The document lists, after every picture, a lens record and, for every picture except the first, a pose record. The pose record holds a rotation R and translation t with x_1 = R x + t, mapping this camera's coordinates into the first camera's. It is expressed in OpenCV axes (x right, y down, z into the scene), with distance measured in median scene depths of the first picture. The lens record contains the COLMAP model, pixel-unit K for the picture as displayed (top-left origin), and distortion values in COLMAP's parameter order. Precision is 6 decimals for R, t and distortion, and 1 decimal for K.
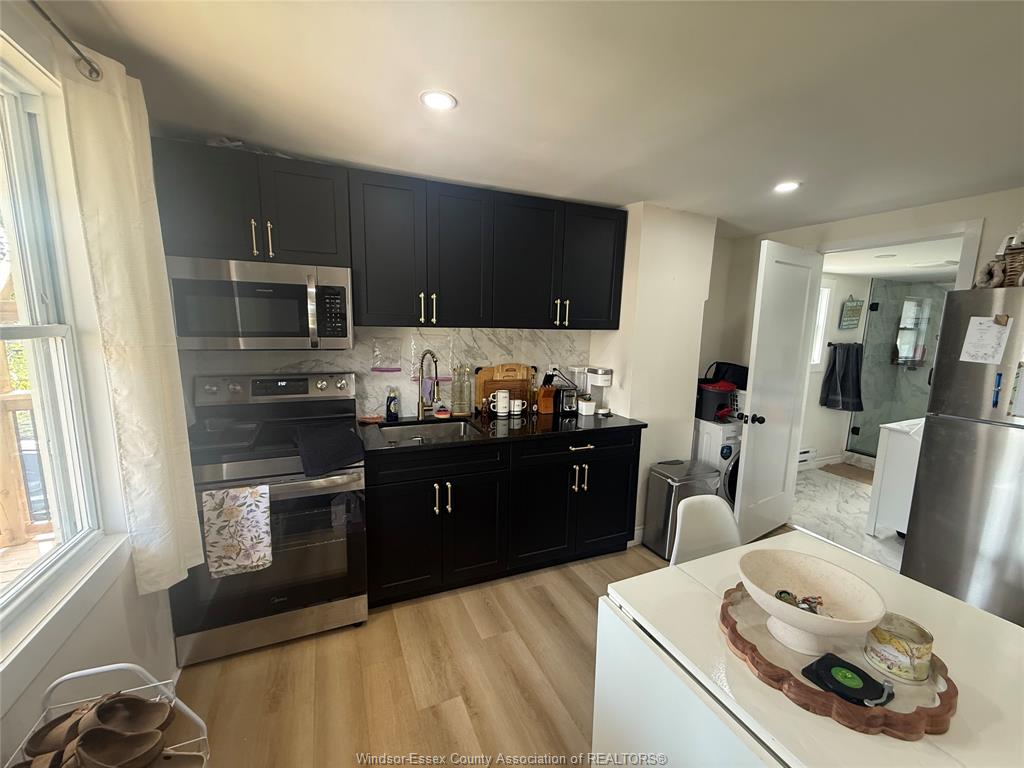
lens RADIAL K [[410.0, 0, 508.2], [0, 410.0, 383.2], [0, 0, 1]] dist [-0.001242, -0.000084]
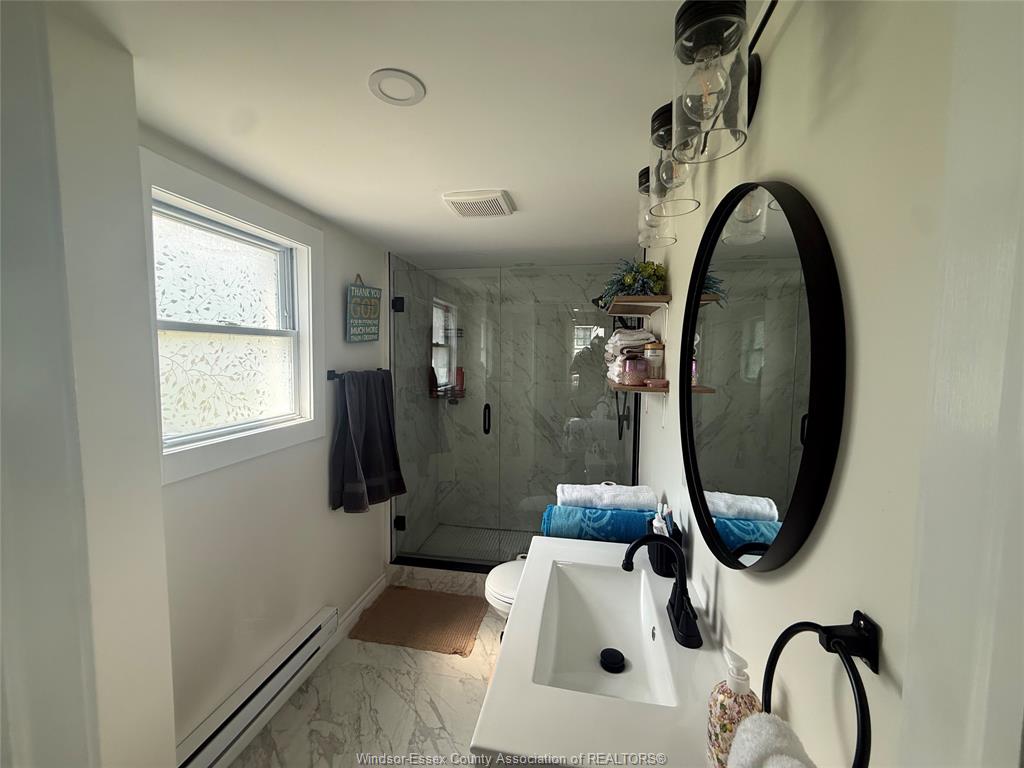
lens RADIAL K [[410.0, 0, 510.0], [0, 410.0, 381.6], [0, 0, 1]] dist [-0.001242, -0.000084]
pose [[0.562235, -0.071328, 0.823896, 0.495304], [0.124621, 0.992204, 0.000857, -0.059989], [-0.817534, 0.102192, 0.566741, 0.551544]]
